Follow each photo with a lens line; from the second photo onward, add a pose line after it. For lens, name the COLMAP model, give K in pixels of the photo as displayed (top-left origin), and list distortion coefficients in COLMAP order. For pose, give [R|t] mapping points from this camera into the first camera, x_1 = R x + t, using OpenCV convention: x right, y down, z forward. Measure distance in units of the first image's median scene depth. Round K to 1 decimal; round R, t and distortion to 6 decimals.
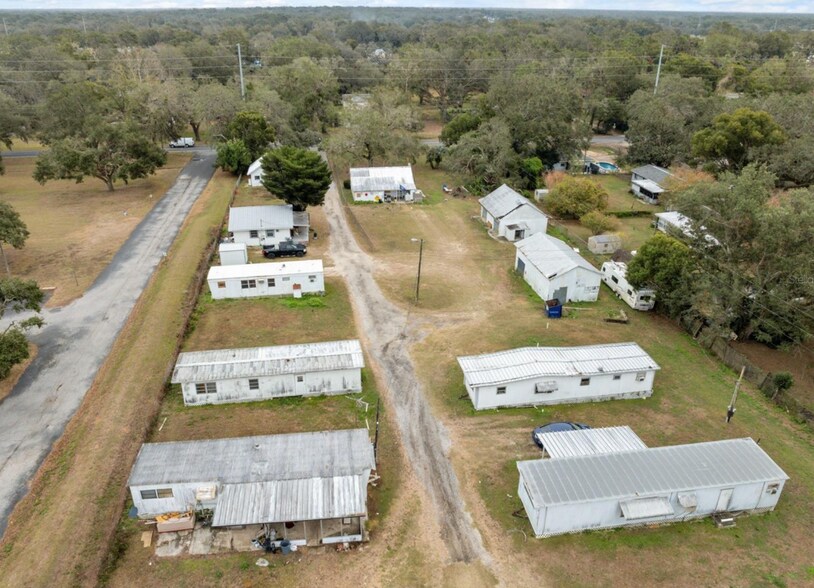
lens RADIAL K [[602.8, 0, 396.7], [0, 602.8, 279.5], [0, 0, 1]] dist [-0.033493, -0.002405]
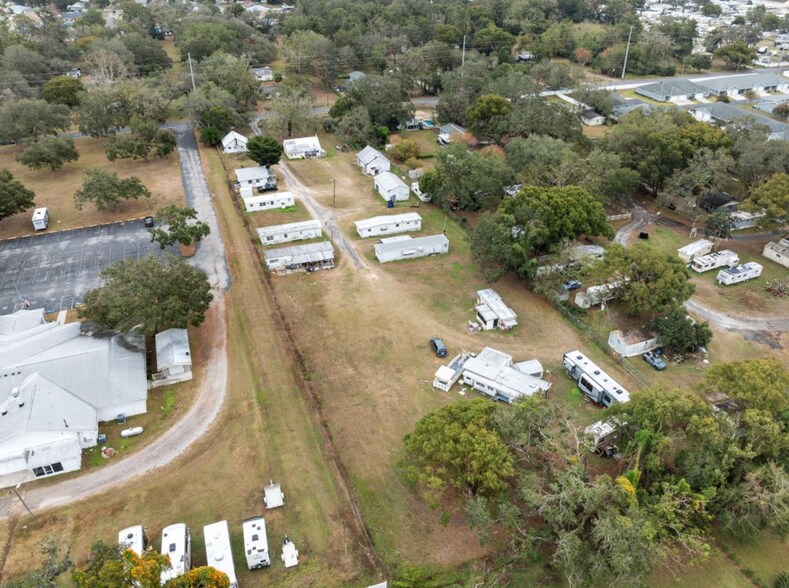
lens RADIAL K [[600.7, 0, 394.5], [0, 600.7, 294.0], [0, 0, 1]] dist [-0.042509, 0.001211]
pose [[0.978774, -0.107910, 0.174232, -0.145758], [0.080873, 0.984528, 0.155450, 0.023848], [-0.188311, -0.138060, 0.972357, -1.108324]]
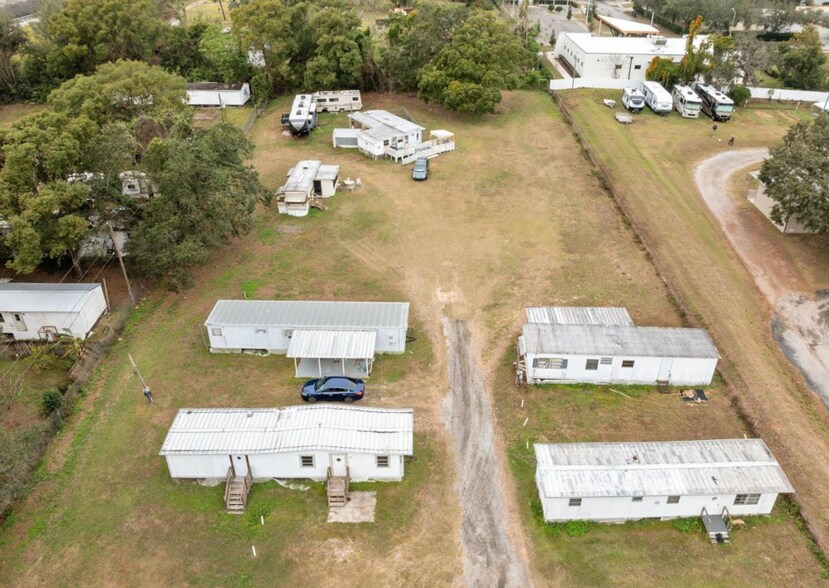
lens RADIAL K [[631.8, 0, 429.0], [0, 631.8, 295.9], [0, 0, 1]] dist [-0.036443, -0.005653]
pose [[-0.989733, -0.083197, 0.116215, 0.001860], [0.051237, 0.552535, 0.831913, -0.384102], [-0.133426, 0.829327, -0.542599, 0.753659]]
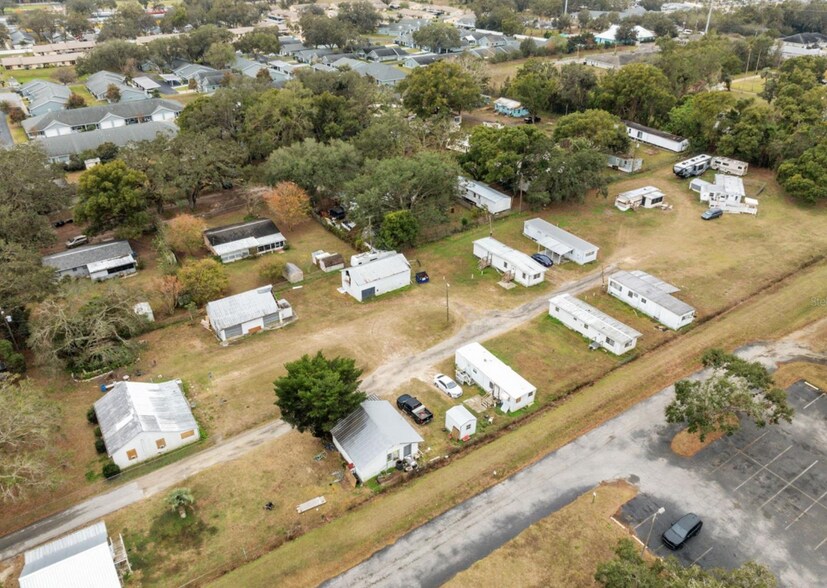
lens RADIAL K [[630.3, 0, 428.0], [0, 630.3, 295.9], [0, 0, 1]] dist [-0.036443, -0.005653]
pose [[-0.432934, -0.457778, 0.776535, -0.850316], [0.365781, 0.698127, 0.615486, -0.746811], [-0.823877, 0.550506, -0.134797, 0.959091]]
